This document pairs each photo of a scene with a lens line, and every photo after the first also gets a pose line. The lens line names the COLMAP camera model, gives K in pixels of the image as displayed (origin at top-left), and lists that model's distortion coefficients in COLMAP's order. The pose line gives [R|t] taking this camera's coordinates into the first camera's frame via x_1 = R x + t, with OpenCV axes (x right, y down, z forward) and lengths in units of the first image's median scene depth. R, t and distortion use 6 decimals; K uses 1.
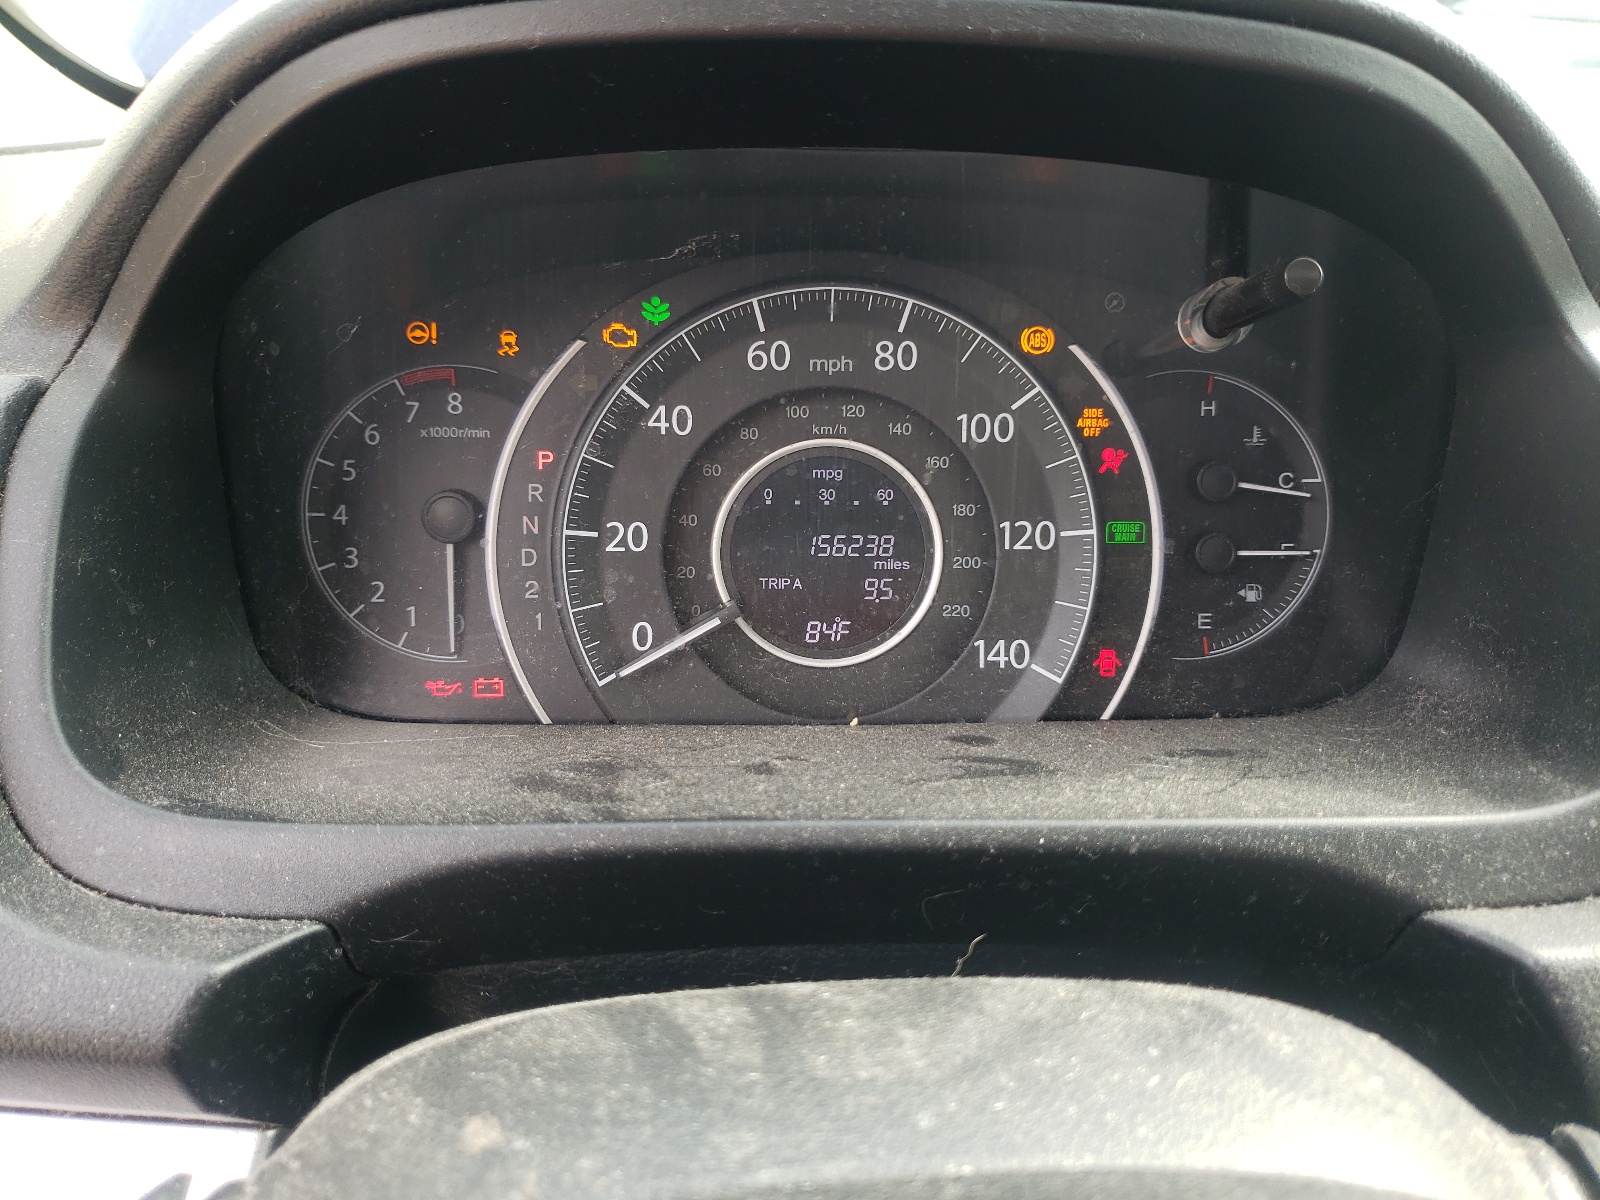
lens RADIAL K [[1321.9, 0, 800.0], [0, 1321.9, 600.0], [0, 0, 1]] dist [-0.003721, -0.002969]
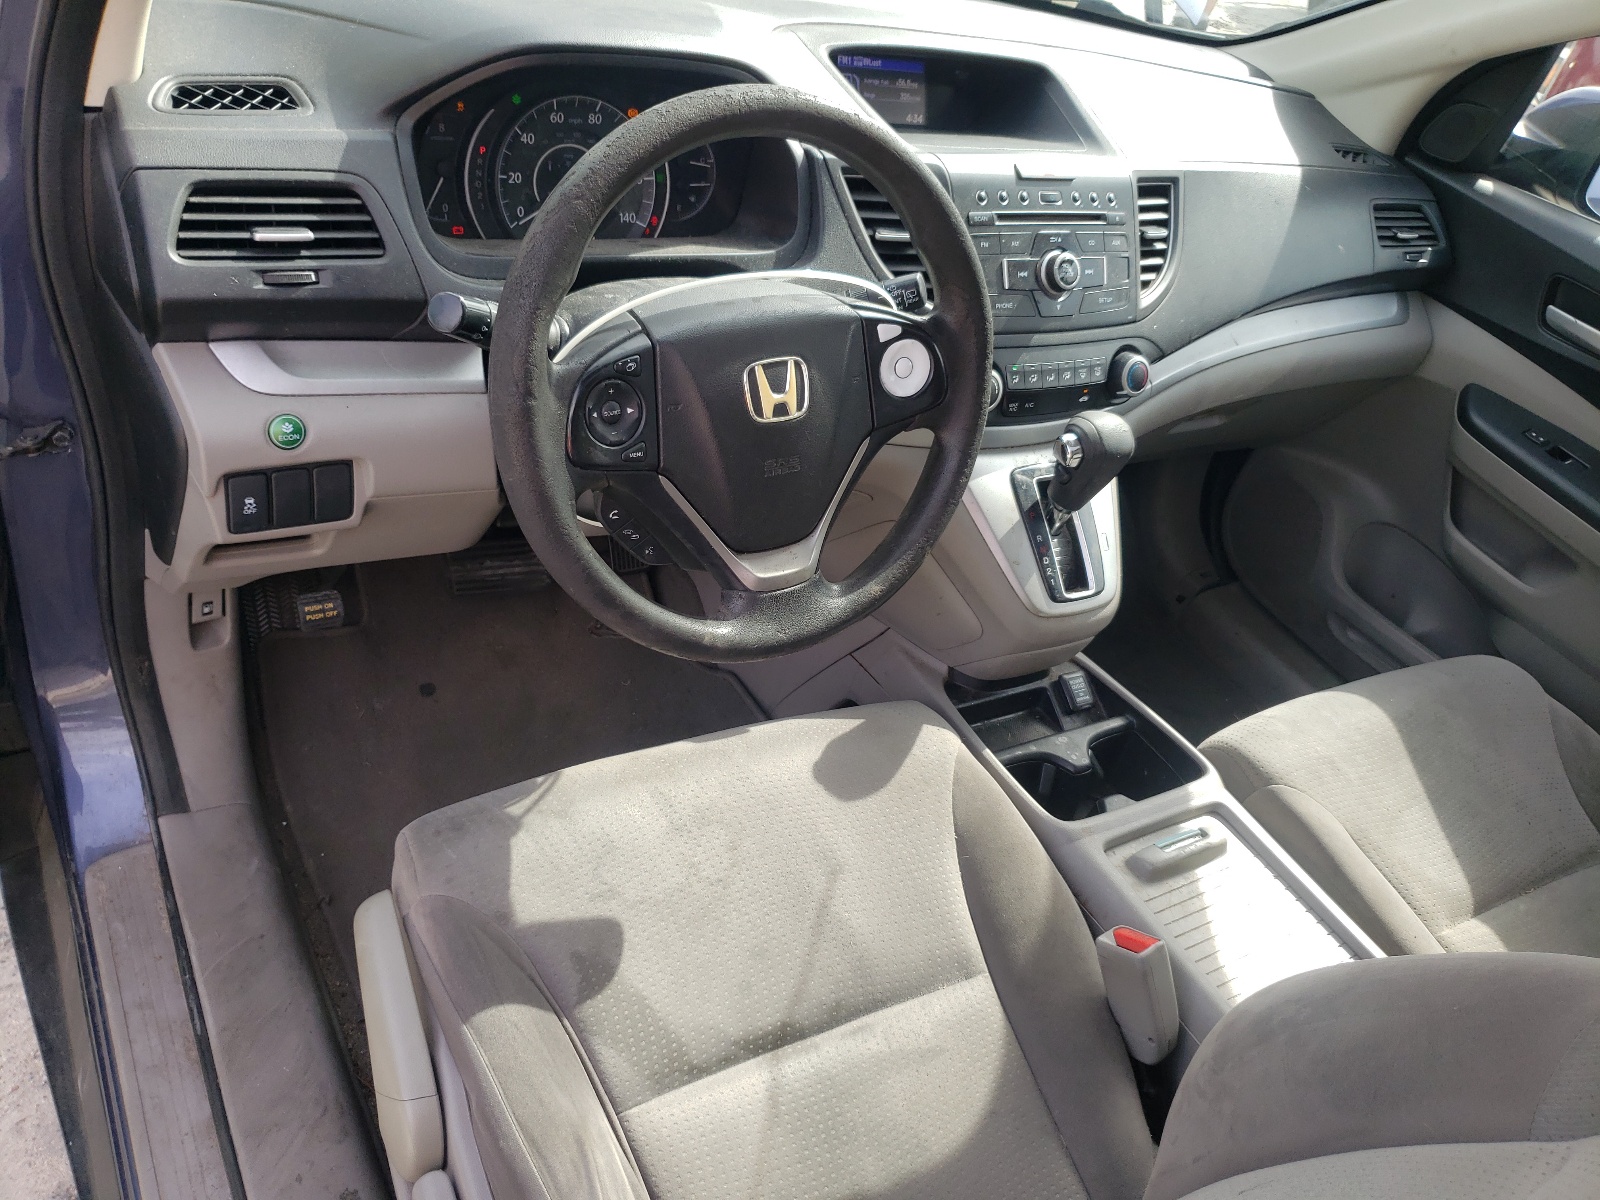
lens RADIAL K [[1188.7, 0, 800.4], [0, 1188.7, 568.8], [0, 0, 1]] dist [0.011188, 0.004530]
pose [[0.869417, -0.143576, 0.472758, -0.983238], [0.004389, 0.959053, 0.283192, 0.042904], [-0.494060, -0.244137, 0.834447, -1.854788]]
